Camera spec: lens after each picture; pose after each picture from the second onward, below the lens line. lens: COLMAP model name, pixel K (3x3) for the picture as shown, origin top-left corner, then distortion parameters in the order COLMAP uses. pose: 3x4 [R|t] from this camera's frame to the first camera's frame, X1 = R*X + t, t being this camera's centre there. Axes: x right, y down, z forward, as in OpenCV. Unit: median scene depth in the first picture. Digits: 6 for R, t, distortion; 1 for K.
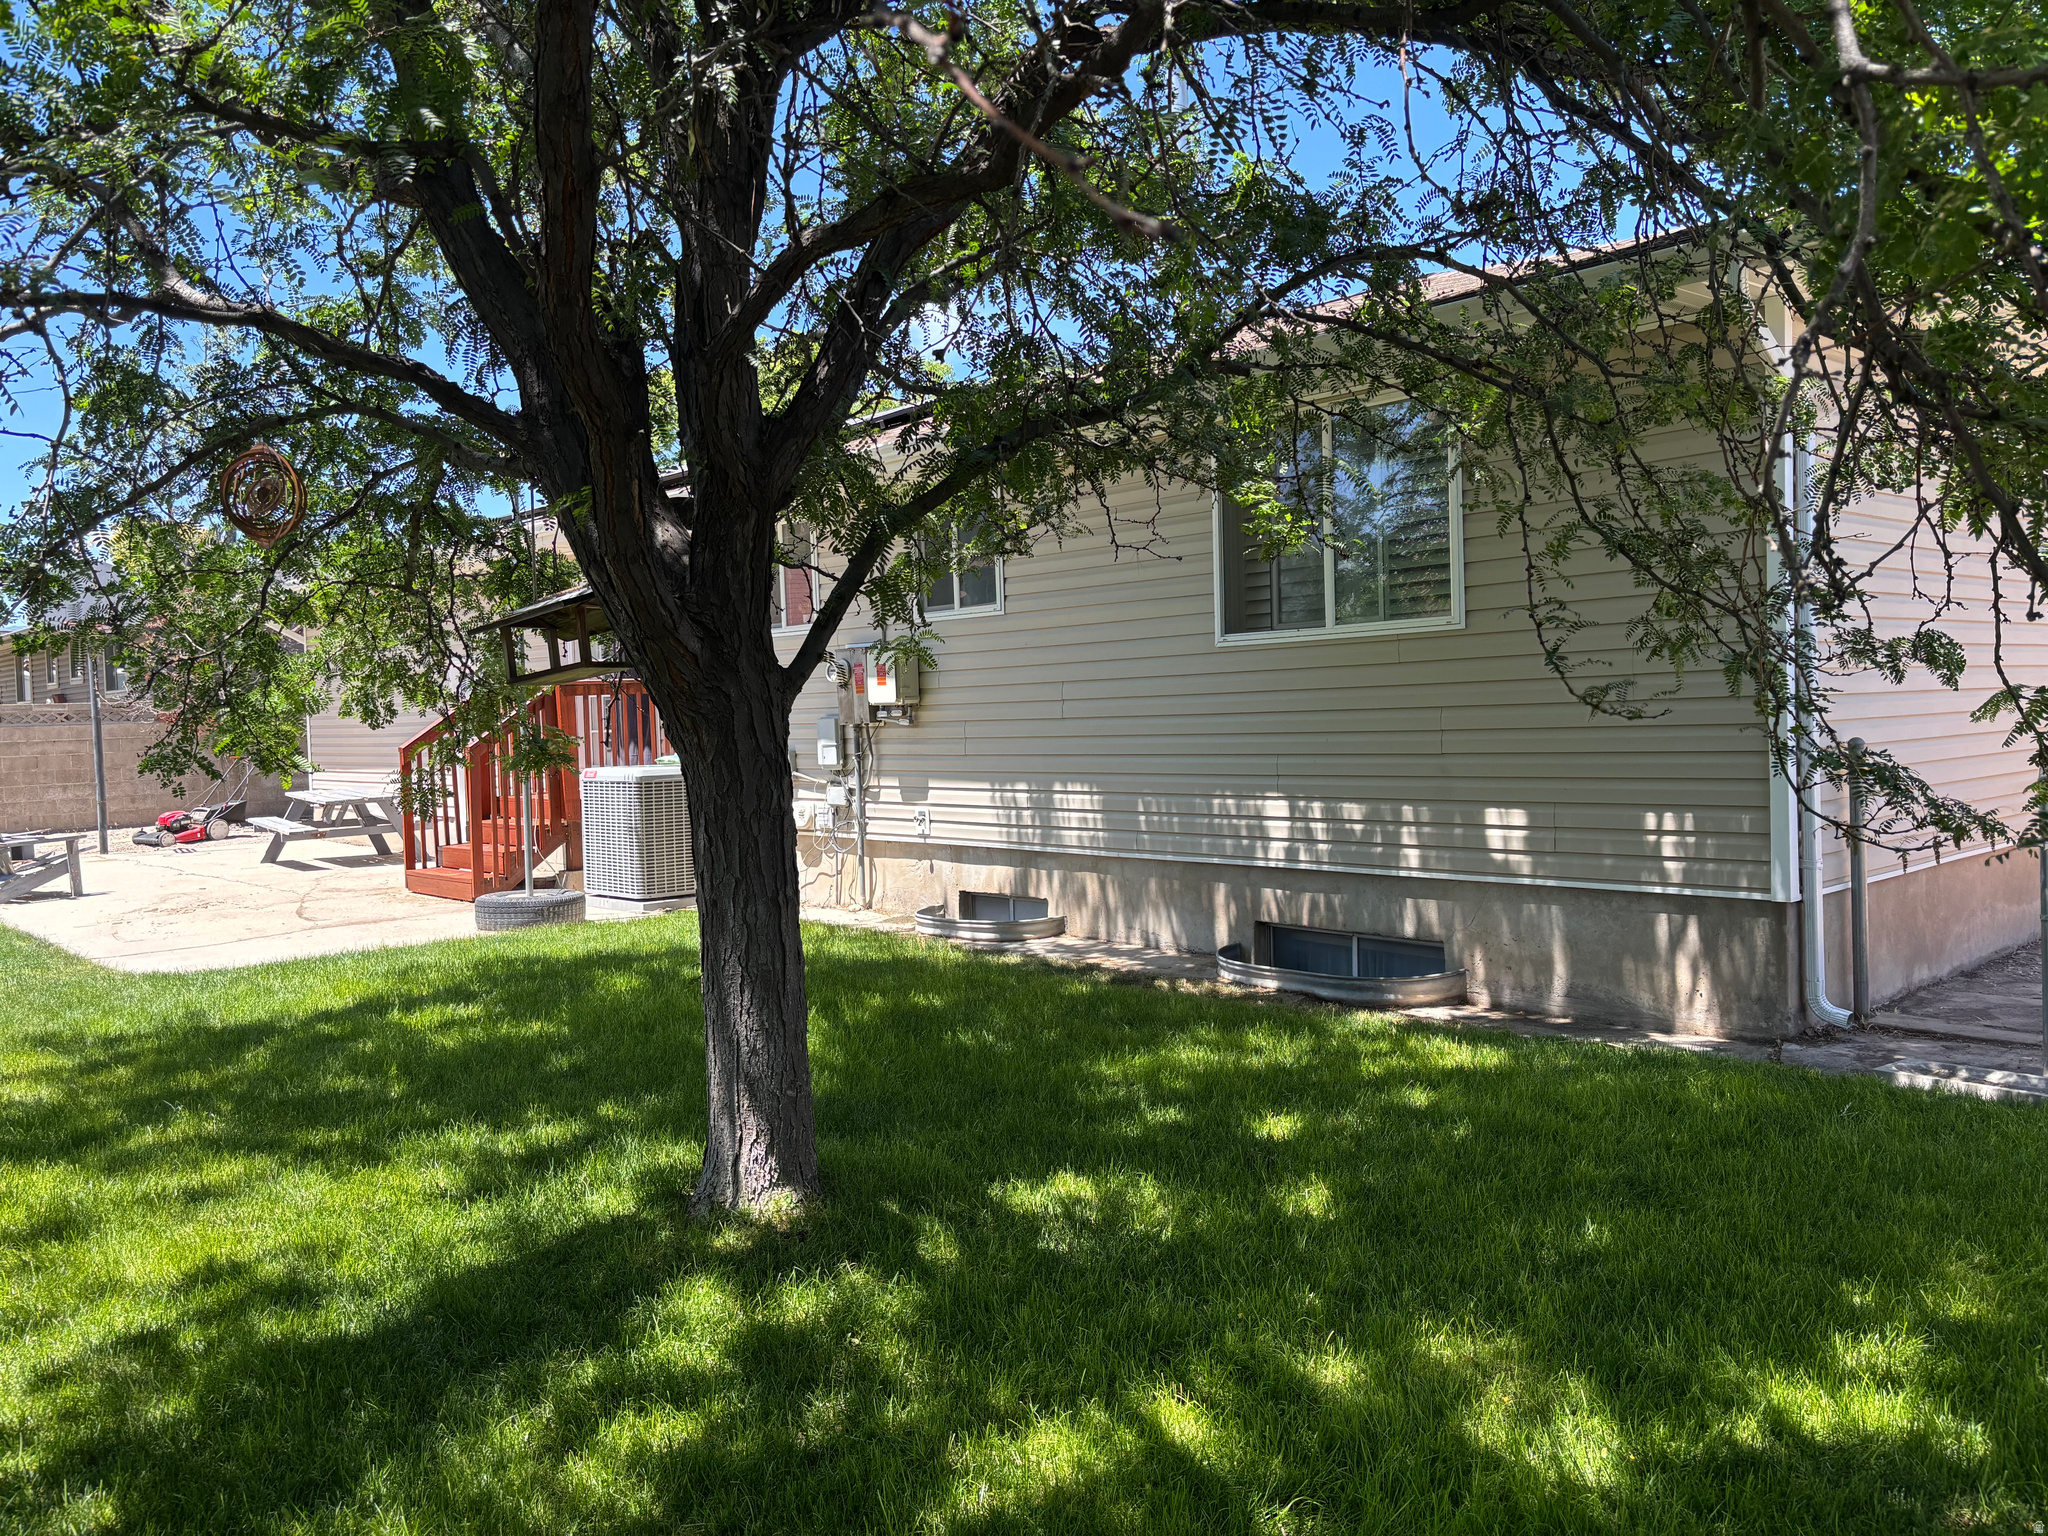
lens RADIAL K [[1557.2, 0, 1028.2], [0, 1557.2, 782.1], [0, 0, 1]] dist [0.083894, -0.100857]
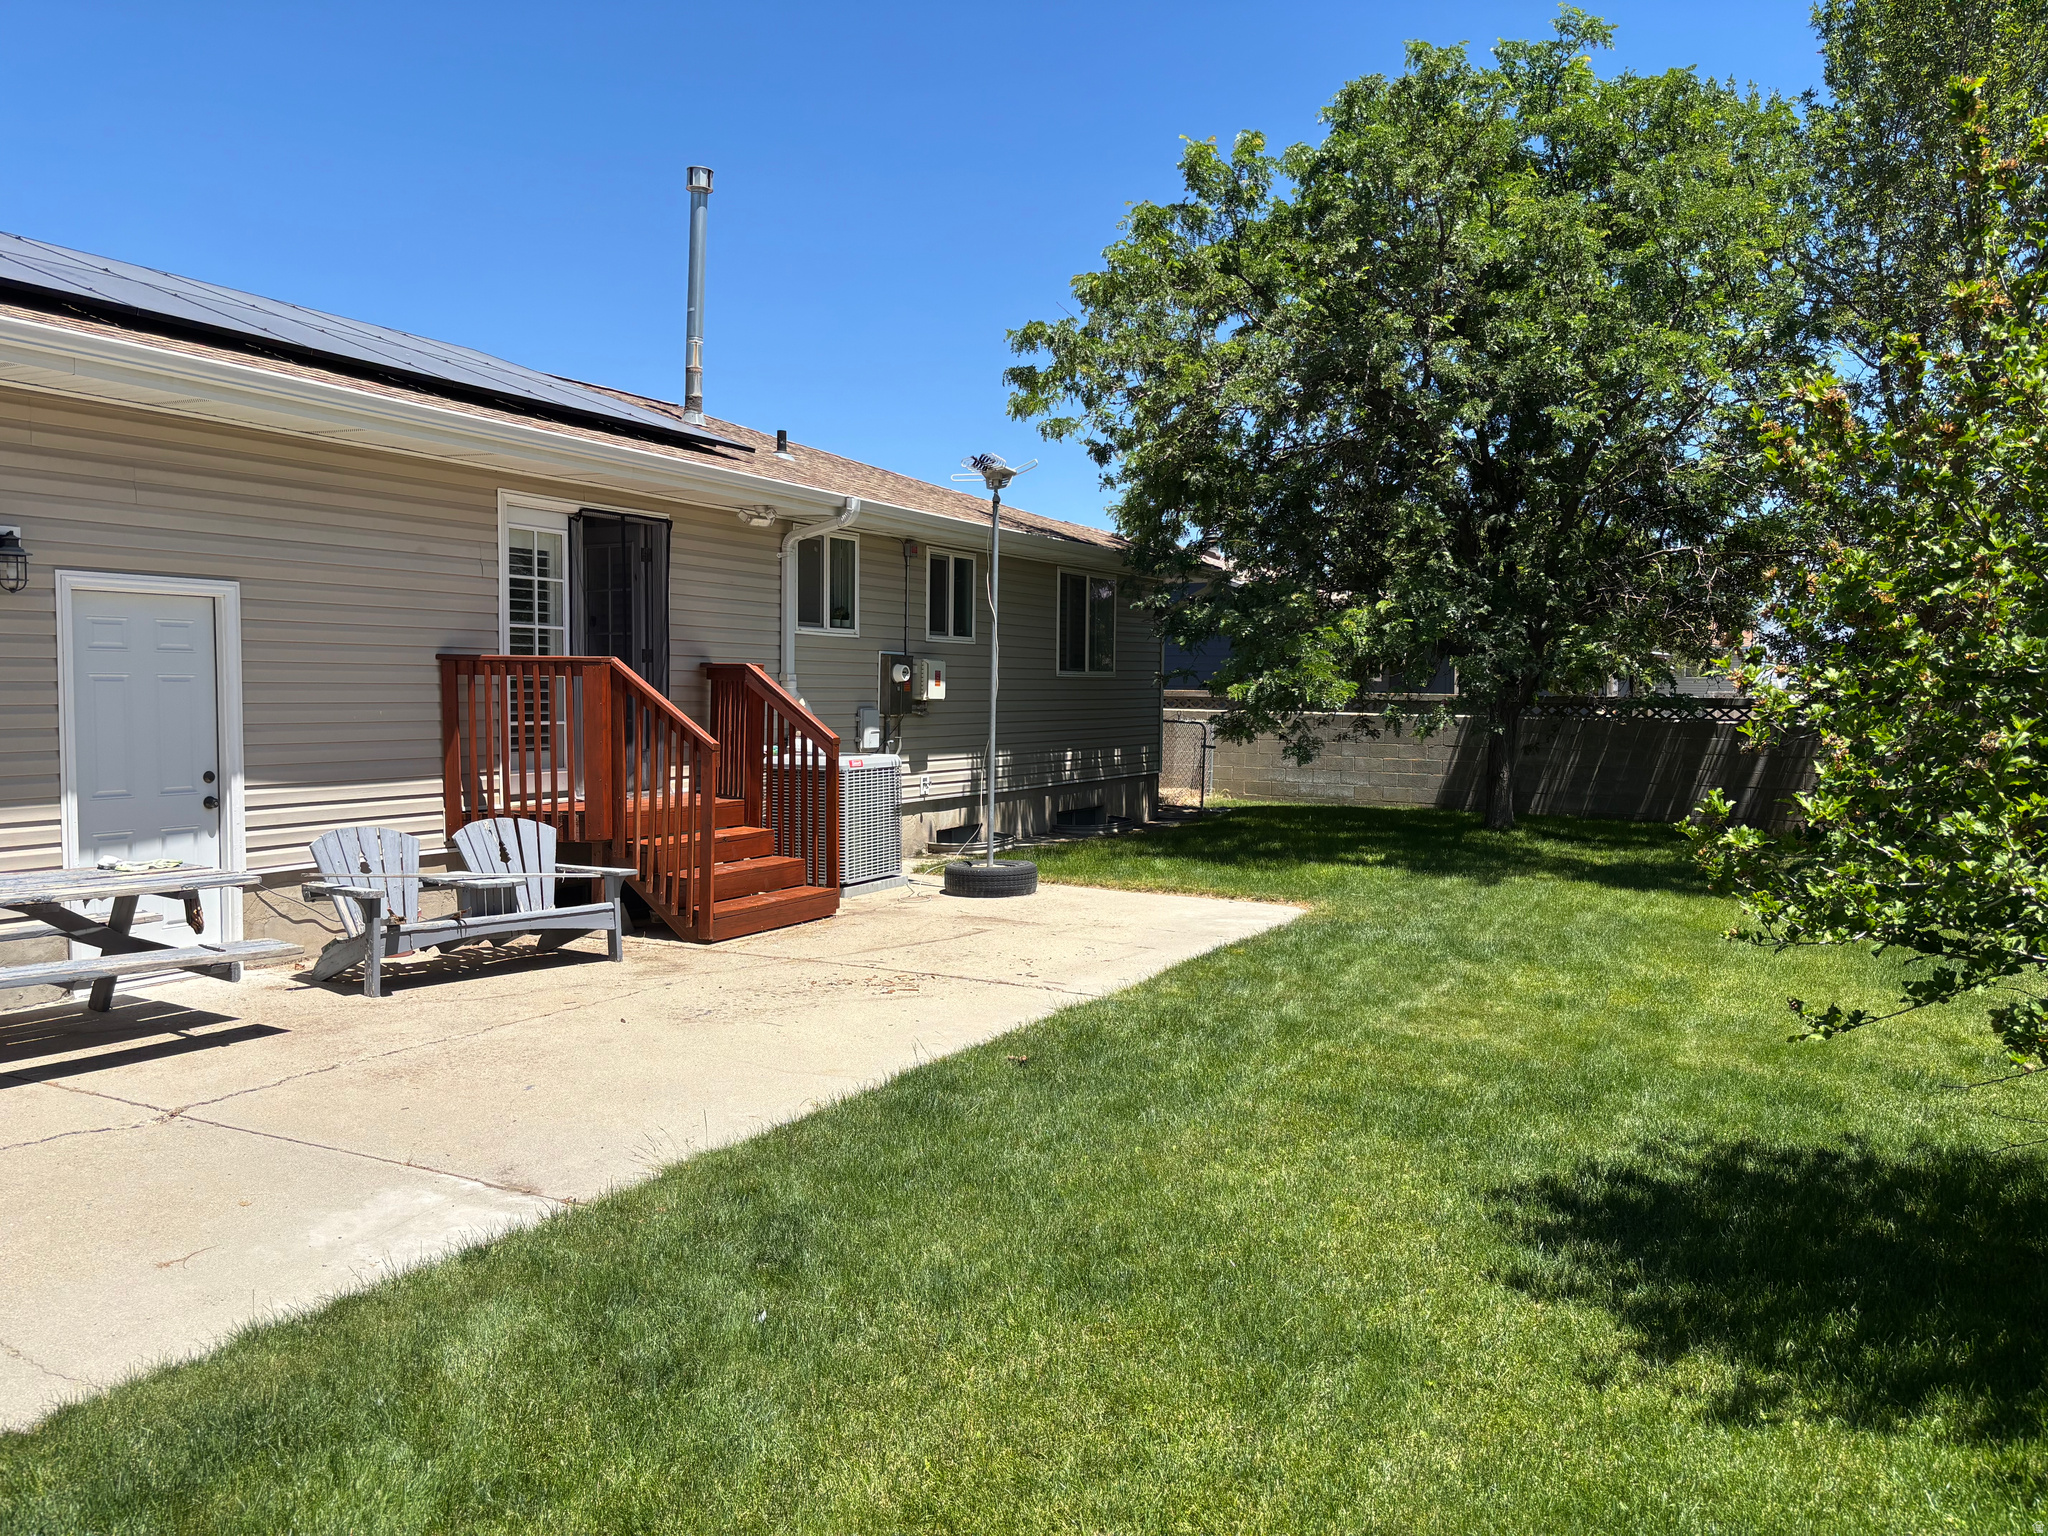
lens RADIAL K [[1557.2, 0, 1028.2], [0, 1557.2, 782.1], [0, 0, 1]] dist [0.083894, -0.100857]
pose [[-0.324939, -0.030083, 0.945256, -2.202927], [0.043831, 0.997941, 0.046827, -0.059859], [-0.944719, 0.056648, -0.322951, 2.127649]]
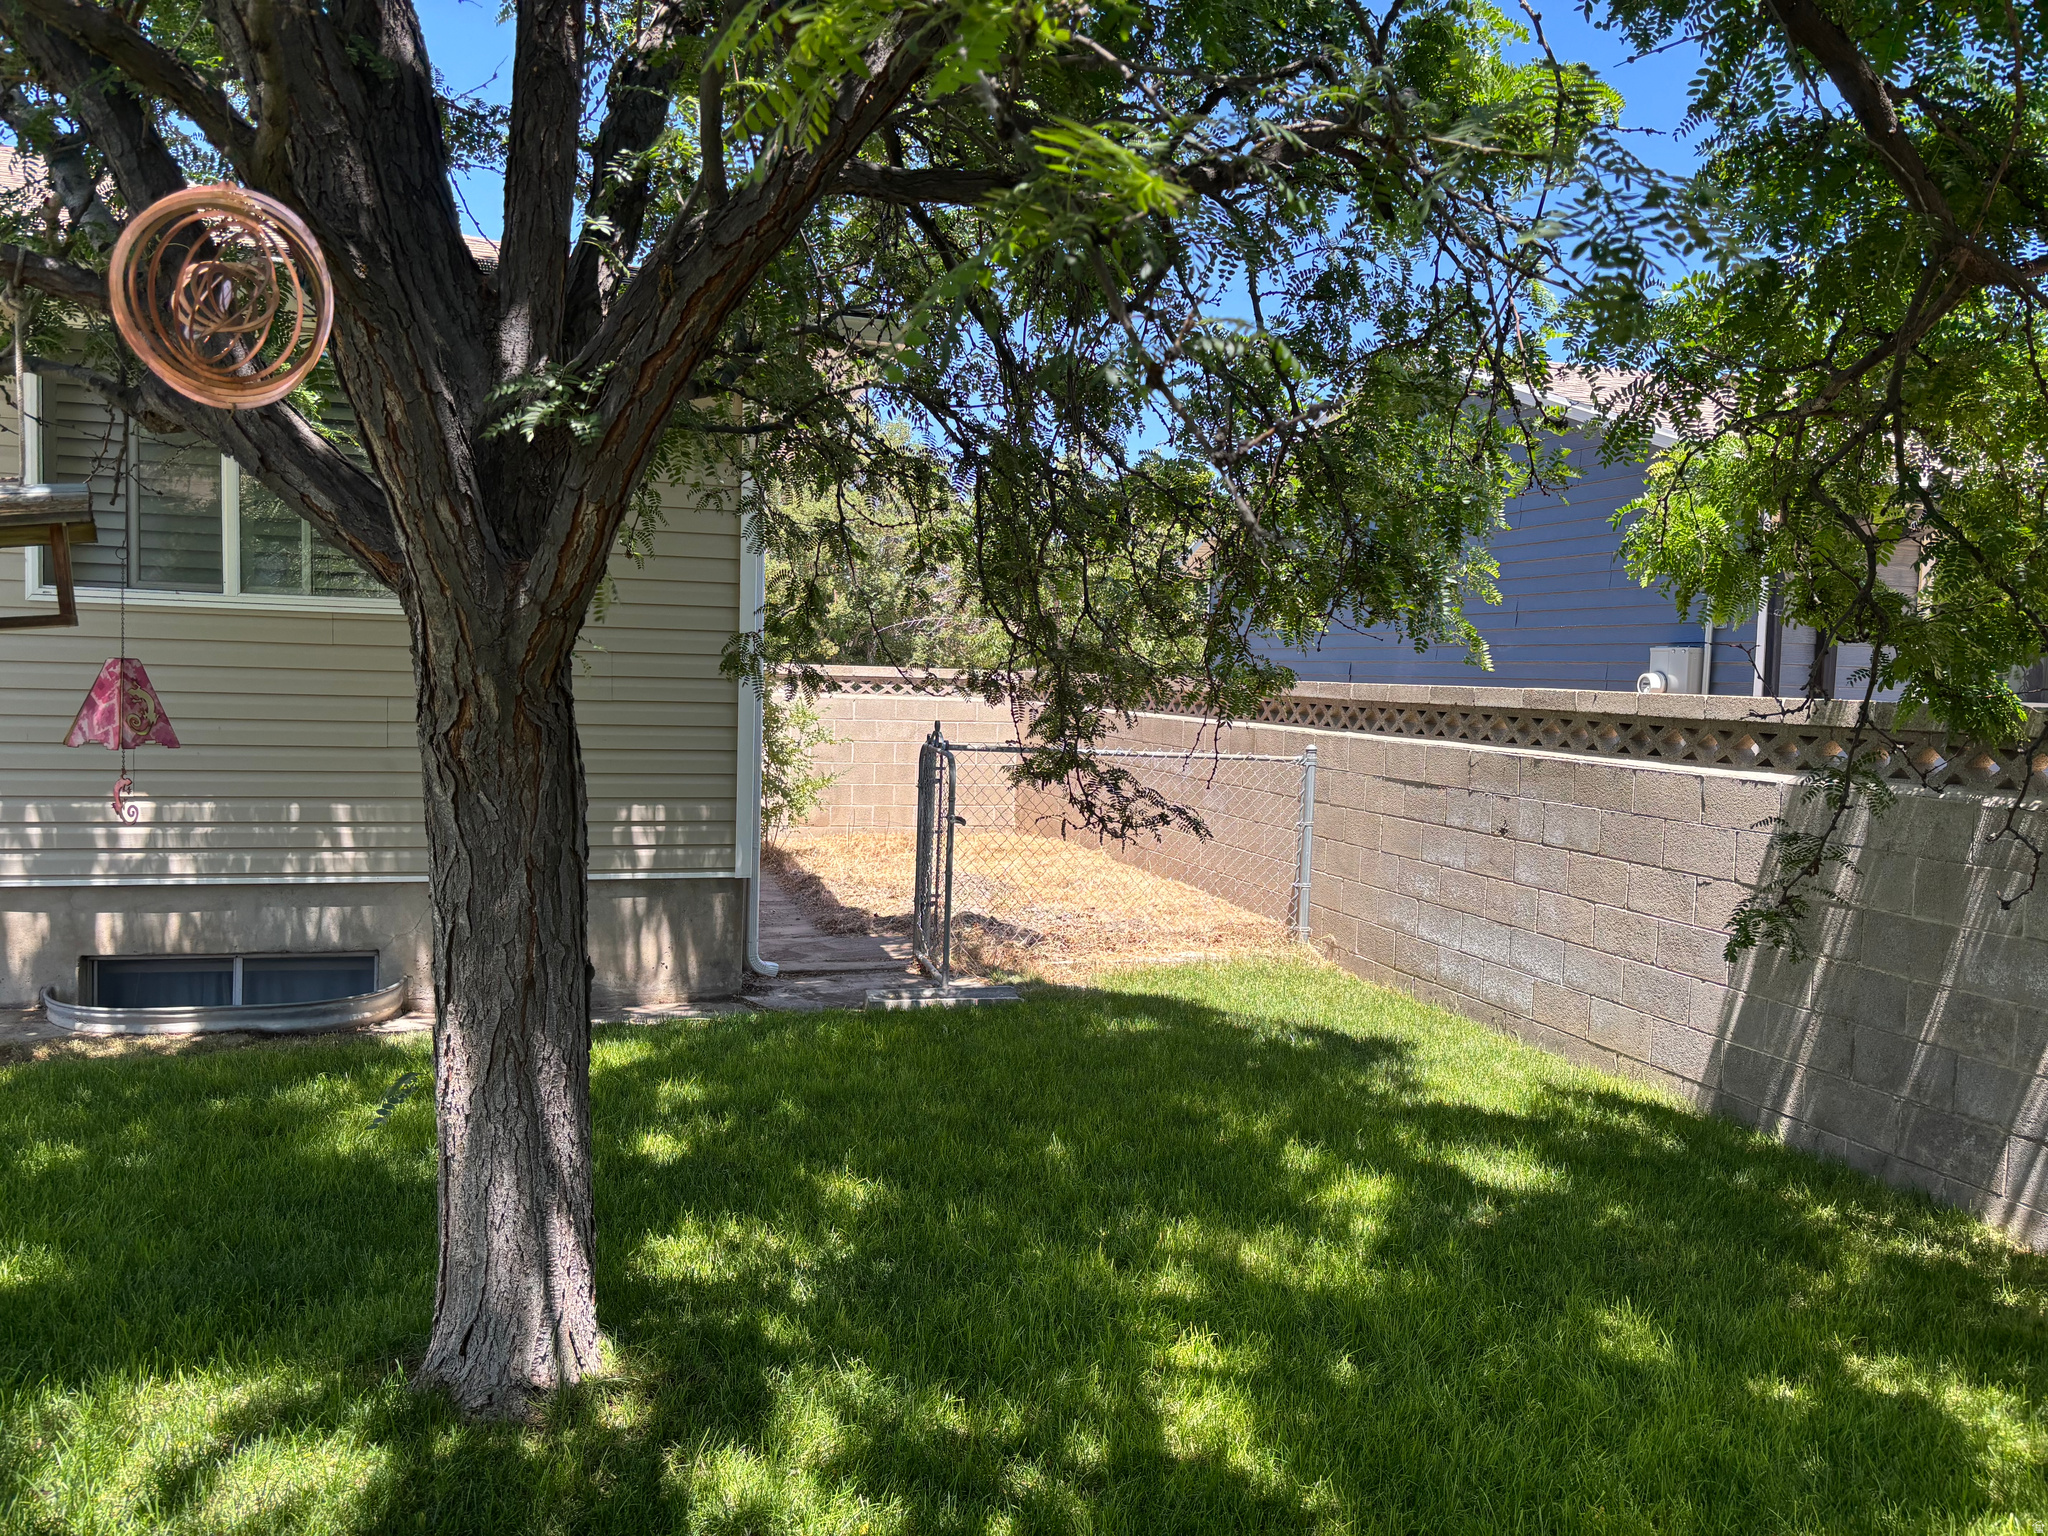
lens RADIAL K [[1557.2, 0, 1028.2], [0, 1557.2, 782.1], [0, 0, 1]] dist [0.083894, -0.100857]
pose [[0.410373, -0.013683, 0.911815, -0.479823], [-0.001720, 0.999874, 0.015778, -0.014393], [-0.911916, -0.008043, 0.410298, 0.309817]]
